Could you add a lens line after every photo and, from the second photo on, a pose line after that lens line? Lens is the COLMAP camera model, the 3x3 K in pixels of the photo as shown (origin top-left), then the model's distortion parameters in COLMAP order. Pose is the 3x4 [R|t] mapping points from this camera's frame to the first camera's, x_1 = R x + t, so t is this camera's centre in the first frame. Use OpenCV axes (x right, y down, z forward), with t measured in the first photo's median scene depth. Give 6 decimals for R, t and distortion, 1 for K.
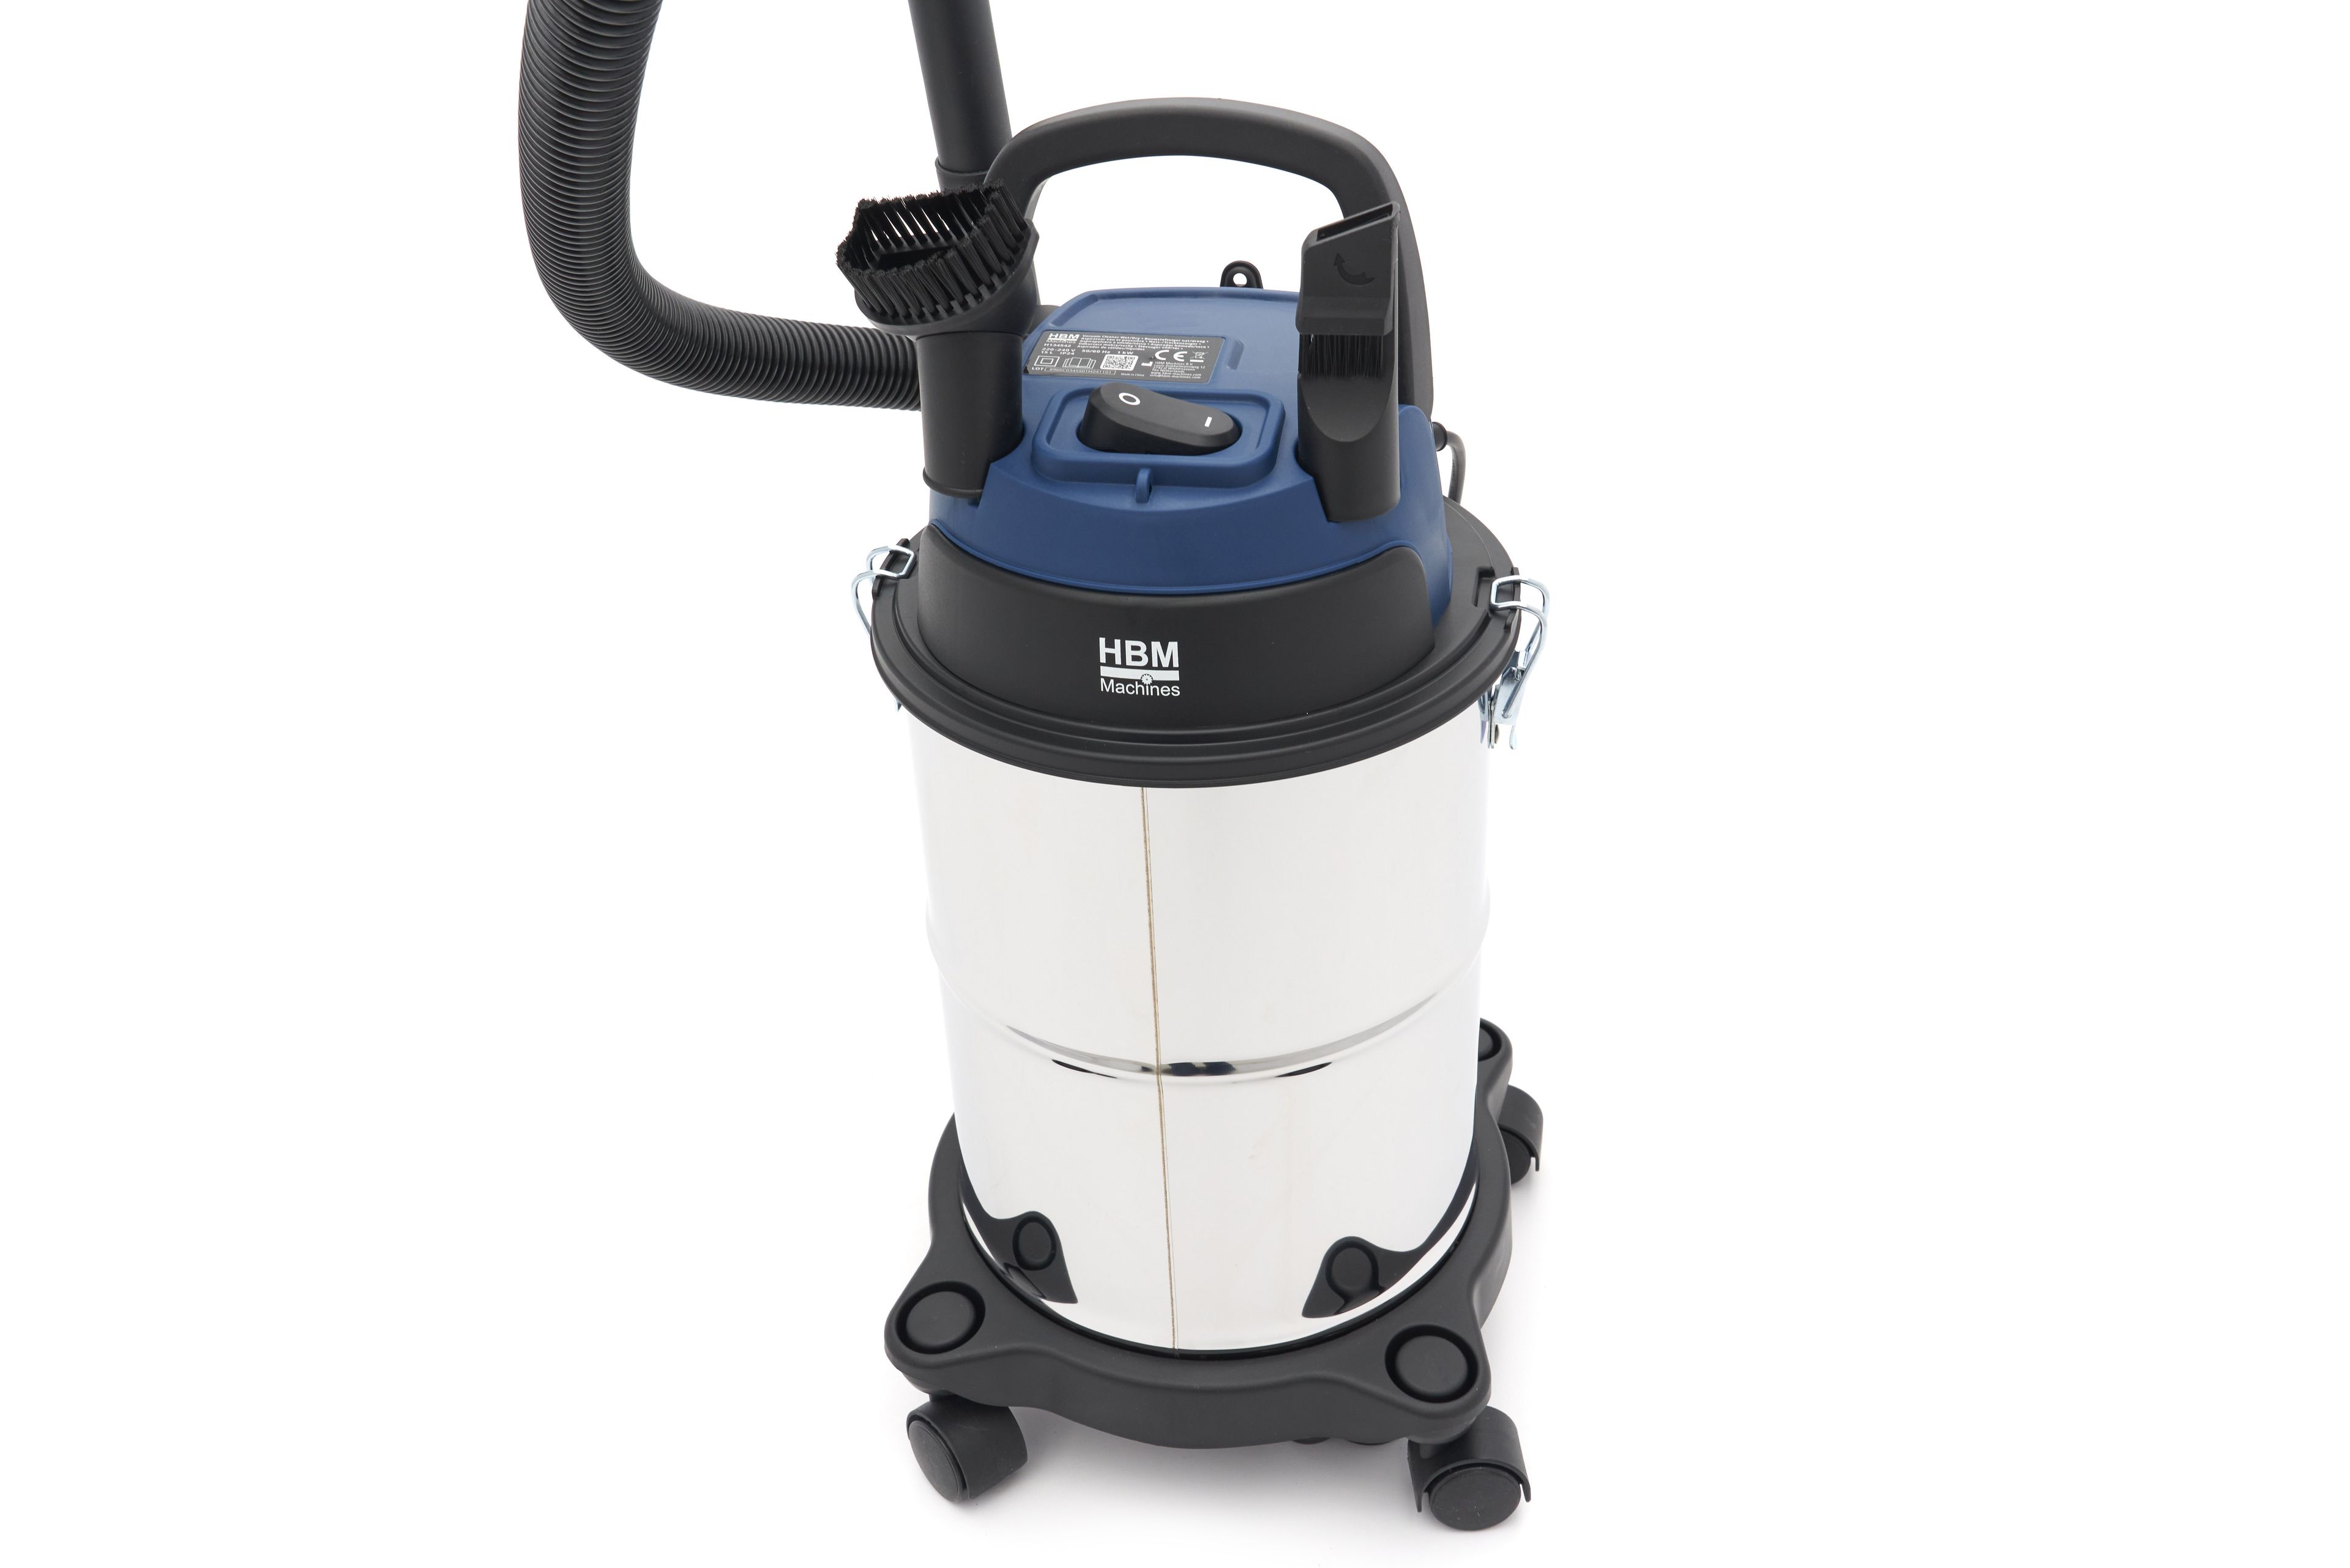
lens RADIAL K [[2344.2, 0, 1173.7], [0, 2344.2, 784.1], [0, 0, 1]] dist [0.028651, 0.000000]
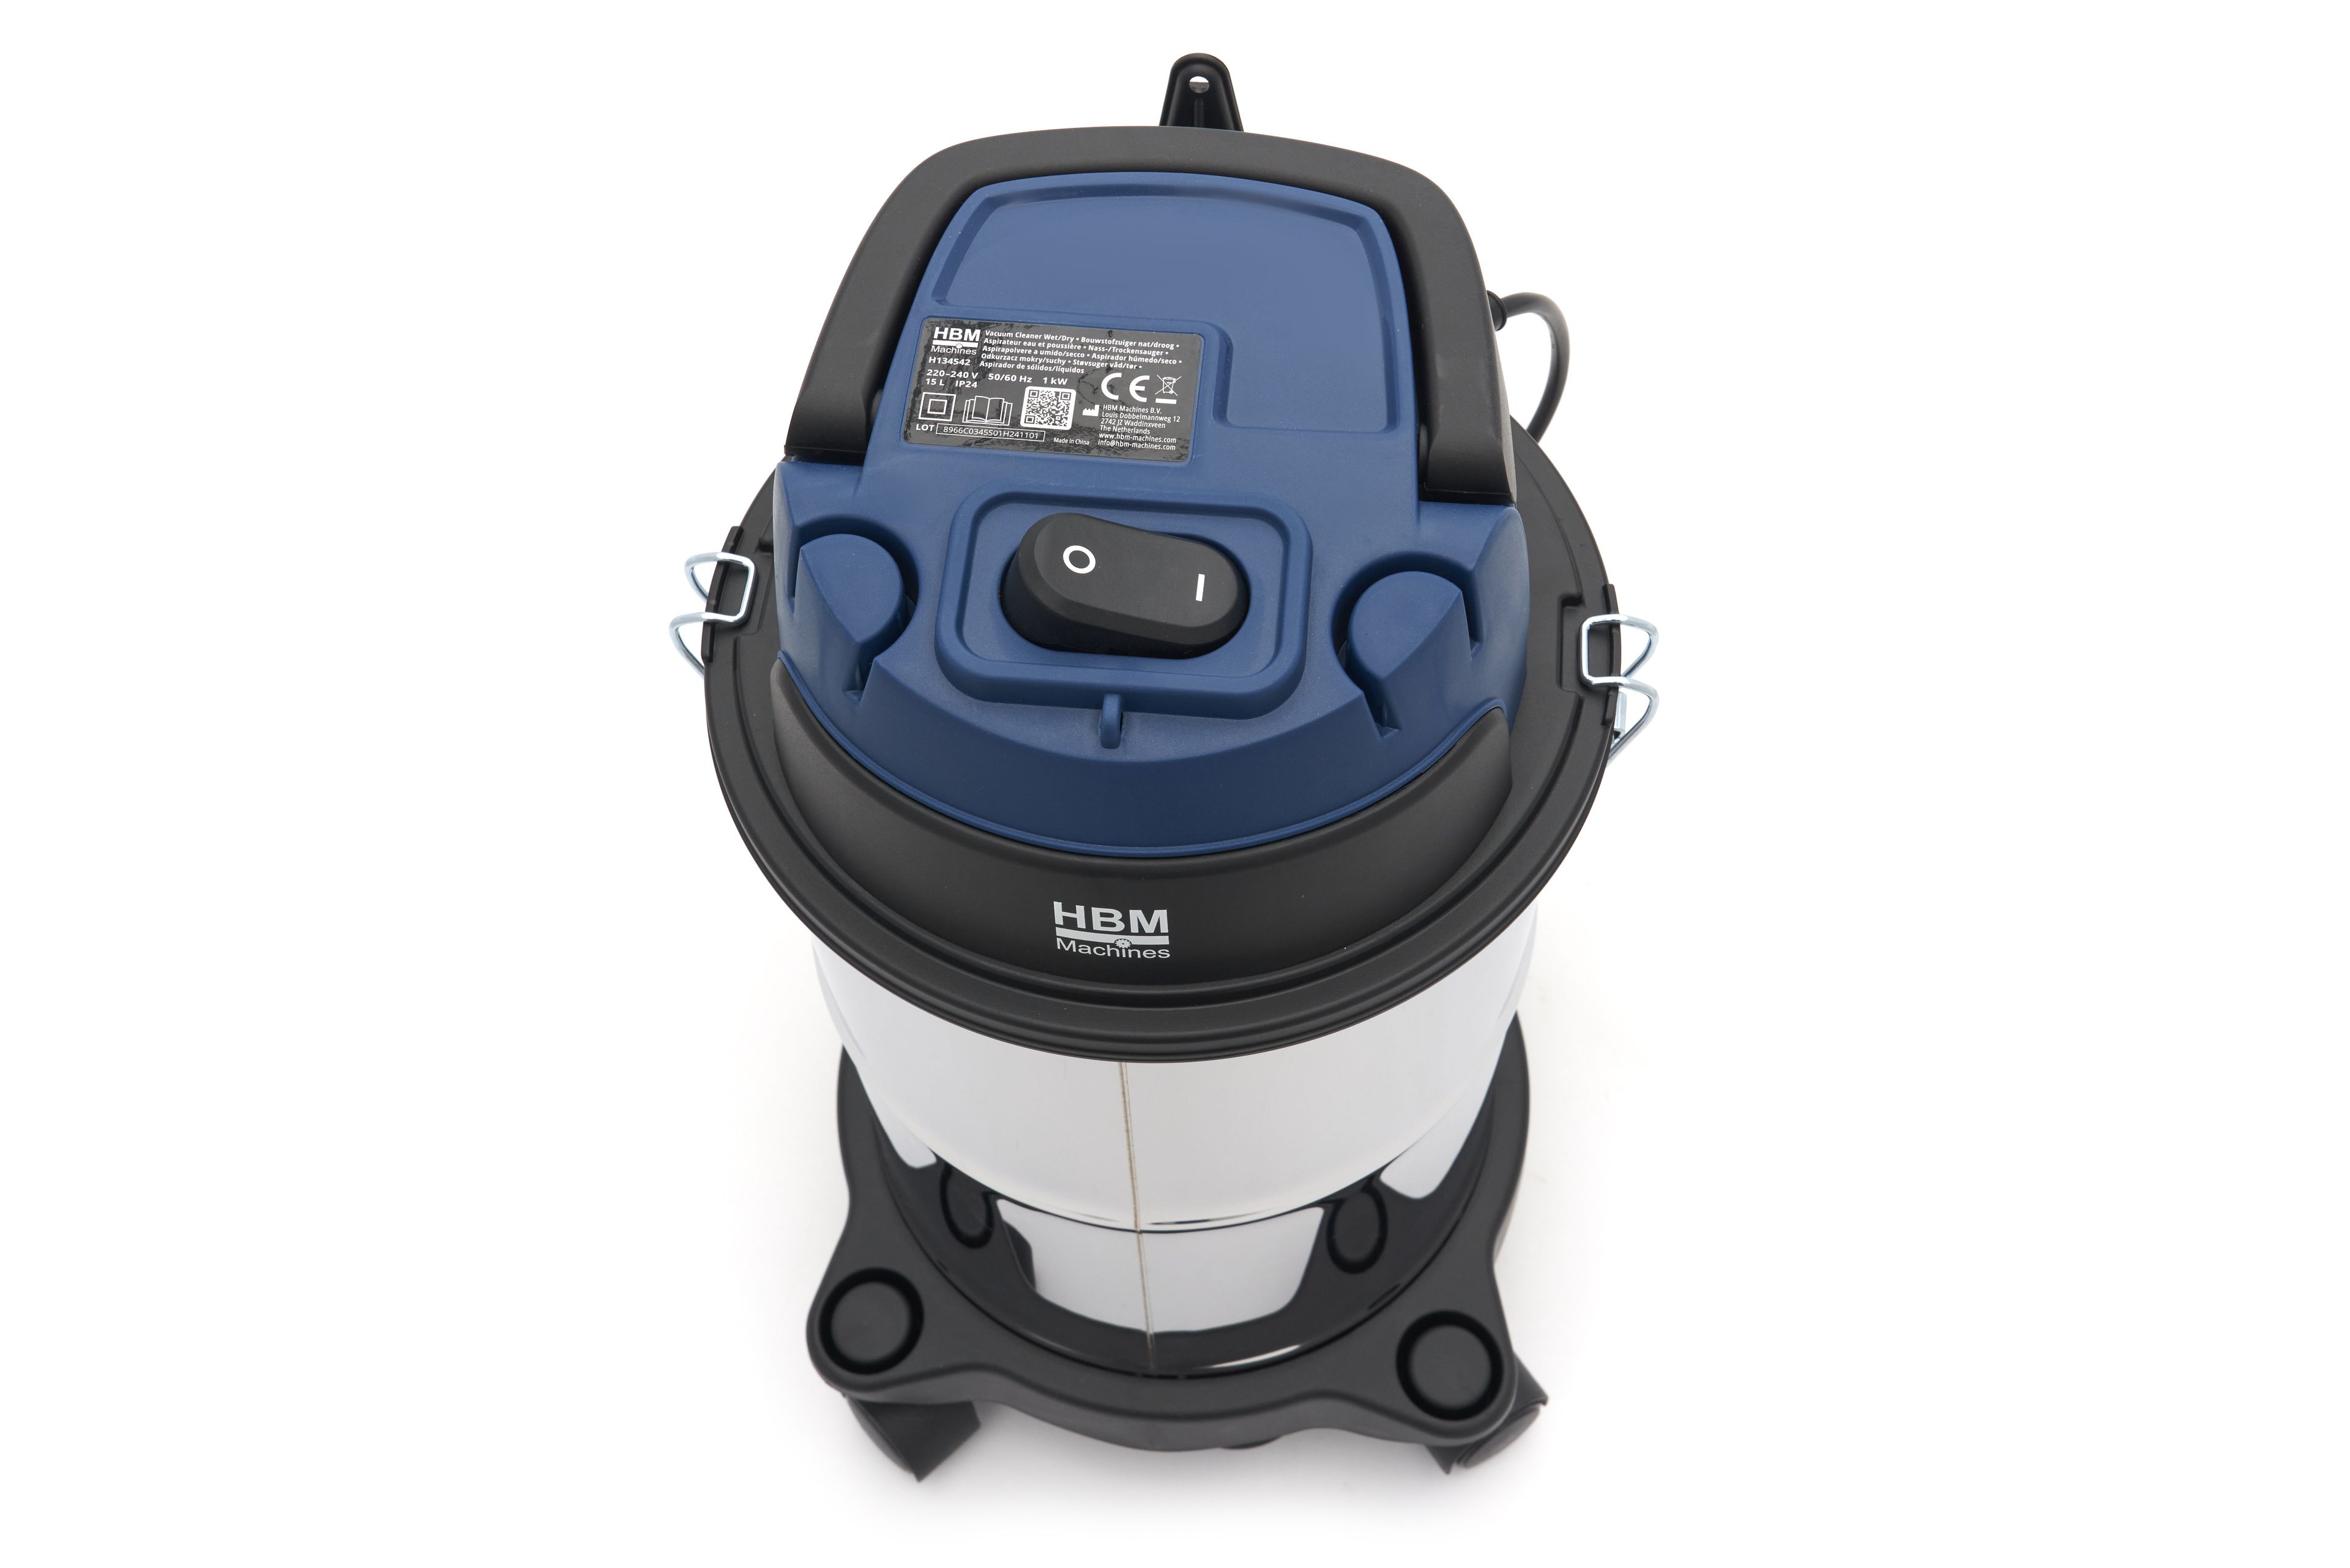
lens RADIAL K [[2415.9, 0, 1175.4], [0, 2415.9, 781.0], [0, 0, 1]] dist [-0.027958, 0.000000]
pose [[0.996764, -0.057502, 0.056176, -0.031763], [0.025862, 0.891045, 0.453178, -0.392598], [-0.076114, -0.450258, 0.889648, 0.349433]]
